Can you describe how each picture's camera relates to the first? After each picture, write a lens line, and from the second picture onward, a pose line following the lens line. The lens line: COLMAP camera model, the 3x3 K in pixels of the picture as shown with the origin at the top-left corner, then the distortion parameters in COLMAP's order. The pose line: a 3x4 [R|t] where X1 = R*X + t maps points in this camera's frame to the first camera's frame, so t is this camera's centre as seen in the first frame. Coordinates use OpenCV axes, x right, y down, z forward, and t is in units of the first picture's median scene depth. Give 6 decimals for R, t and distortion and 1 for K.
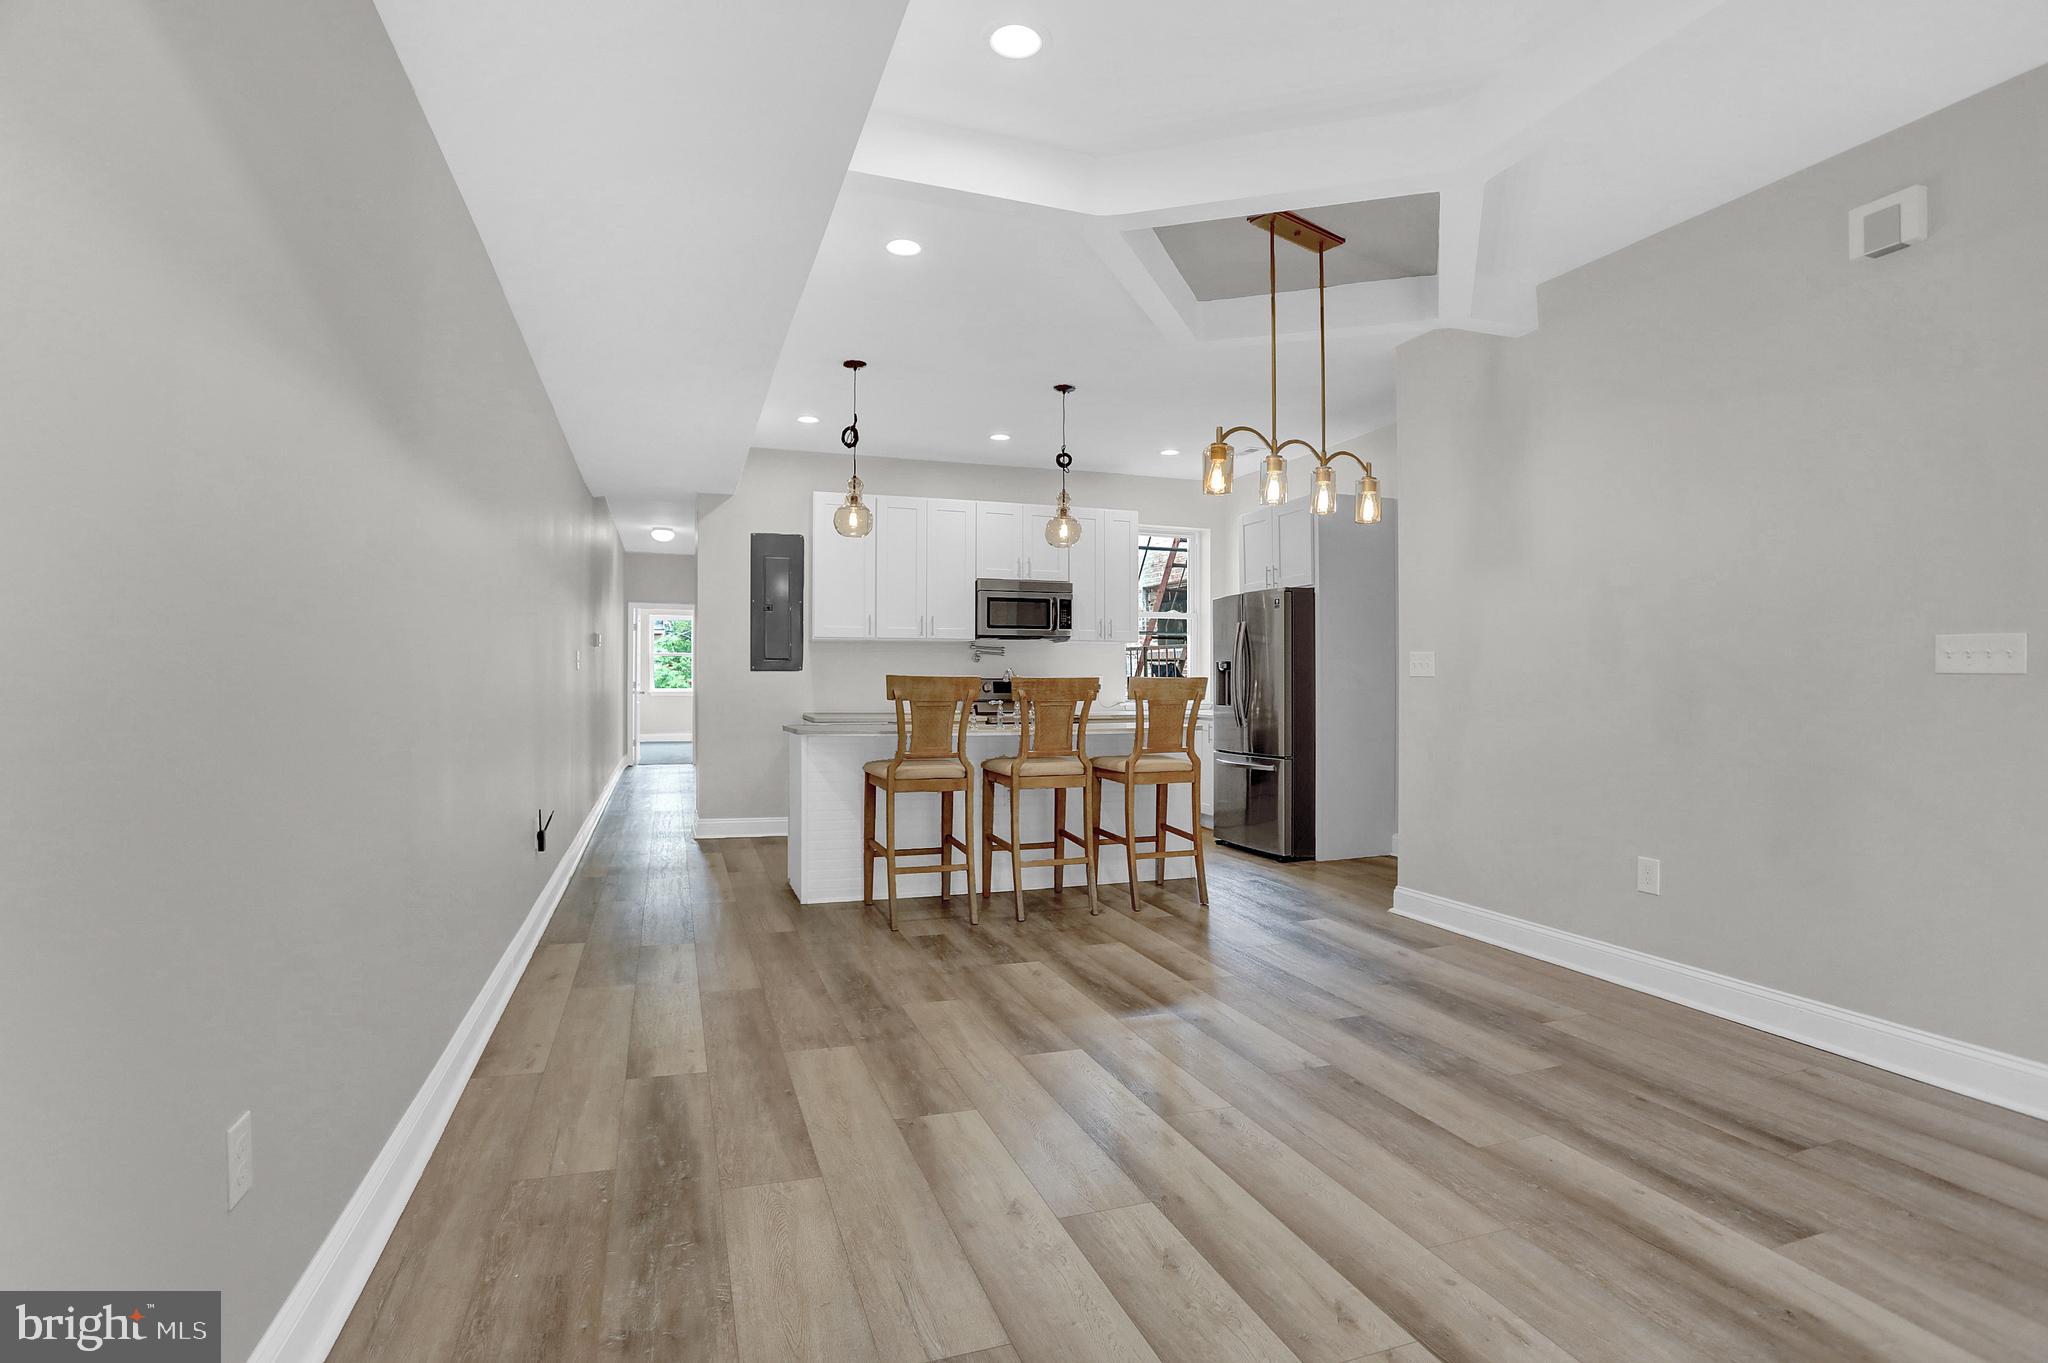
lens RADIAL K [[998.7, 0, 1019.4], [0, 998.7, 685.7], [0, 0, 1]] dist [-0.058896, 0.022313]
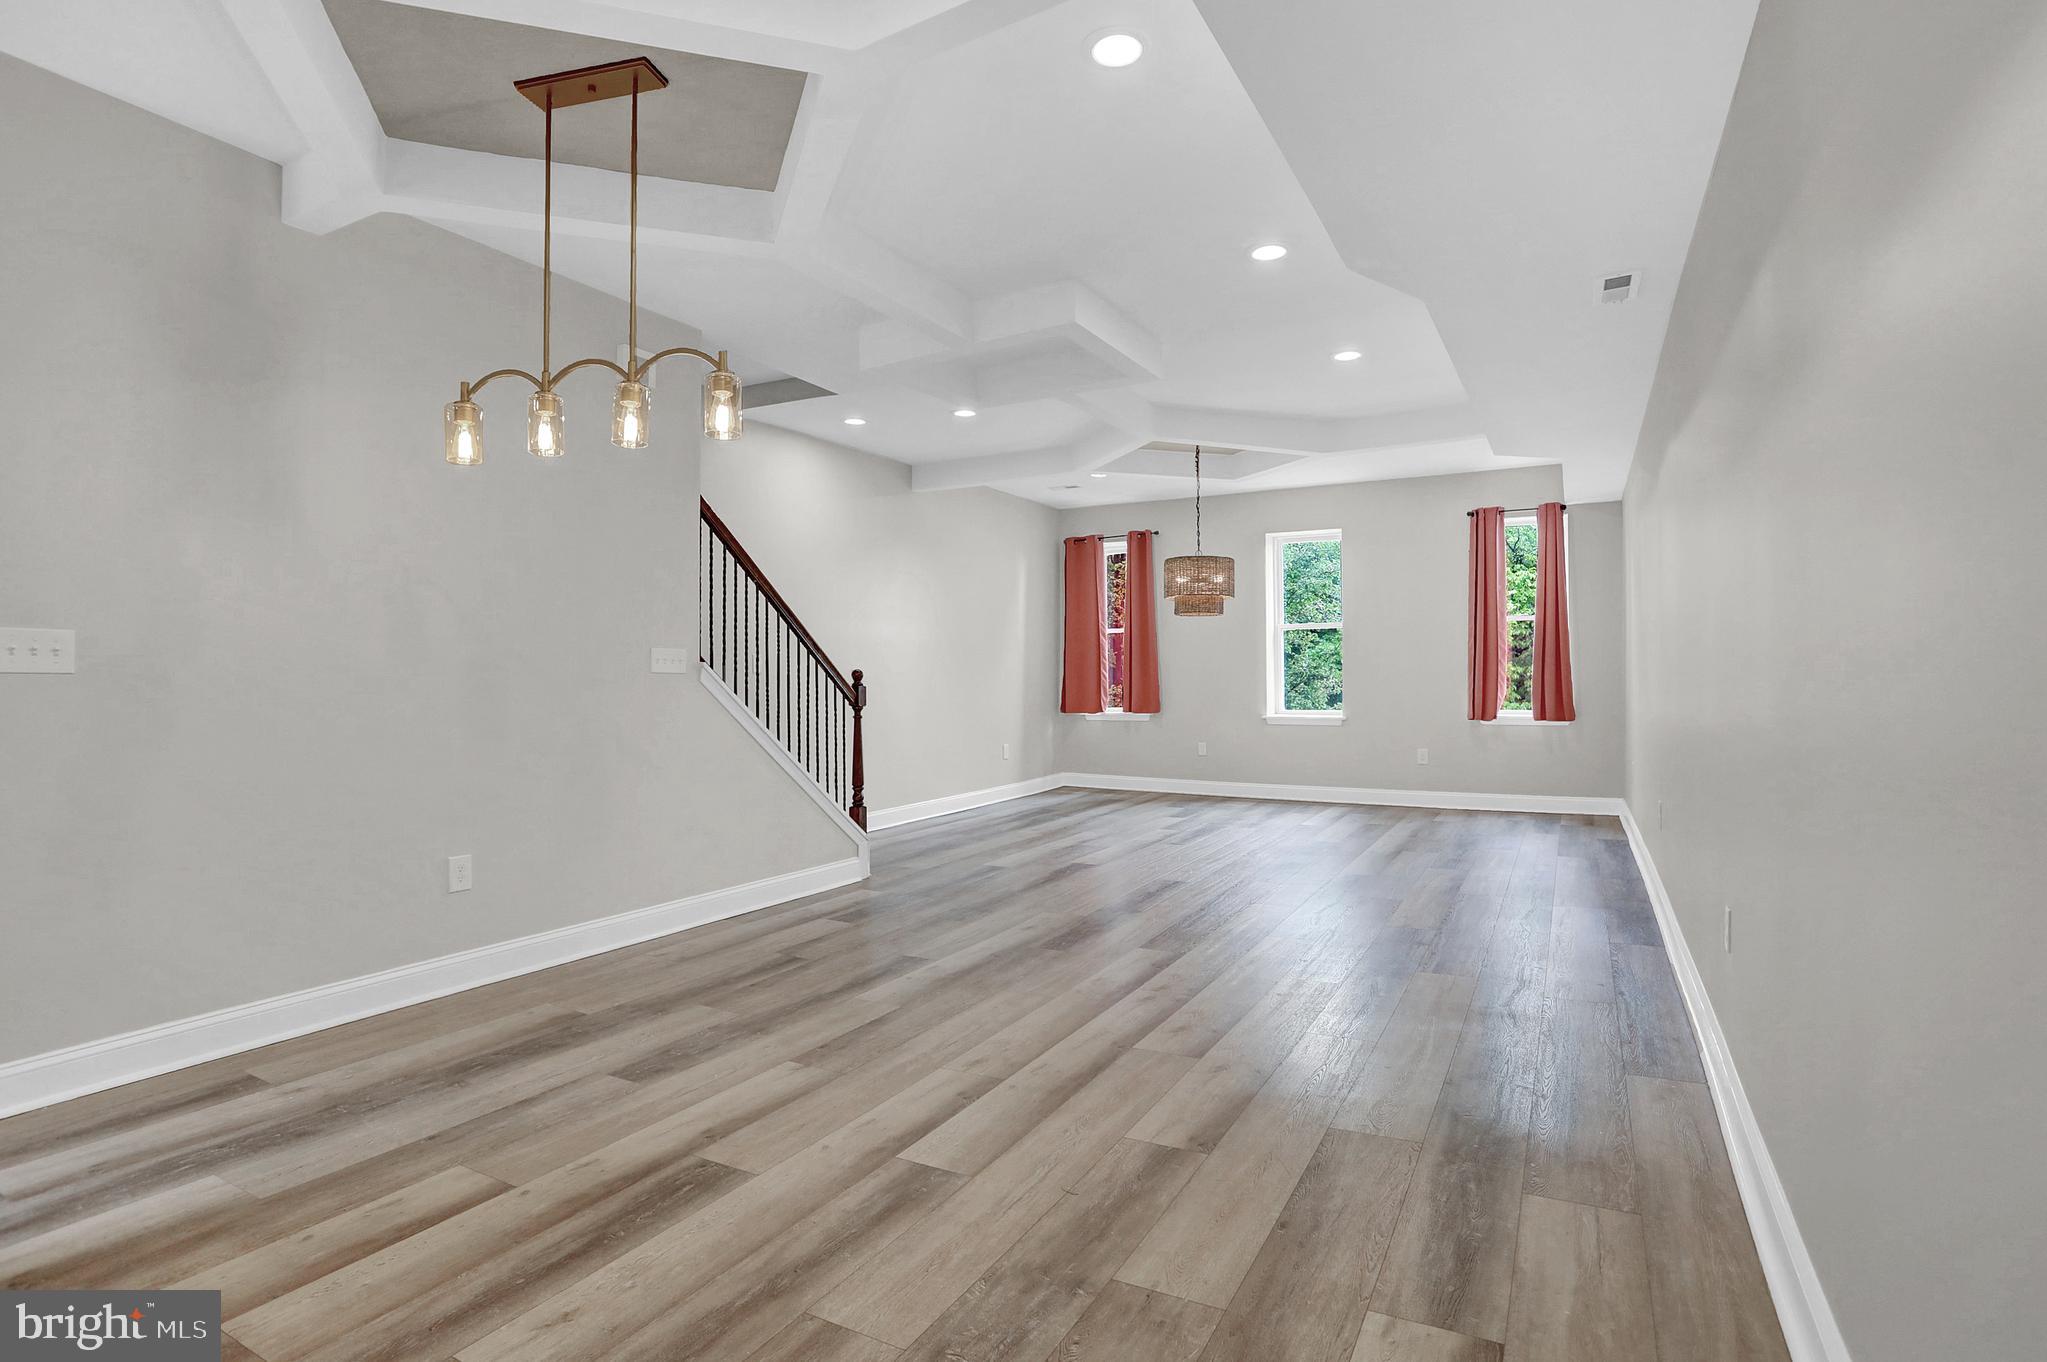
lens RADIAL K [[998.2, 0, 1049.6], [0, 998.2, 684.4], [0, 0, 1]] dist [-0.058896, 0.022313]
pose [[-0.674372, -0.000936, 0.738391, -0.402398], [0.008221, 0.999928, 0.008775, -0.001813], [-0.738346, 0.011988, -0.674316, 0.989996]]
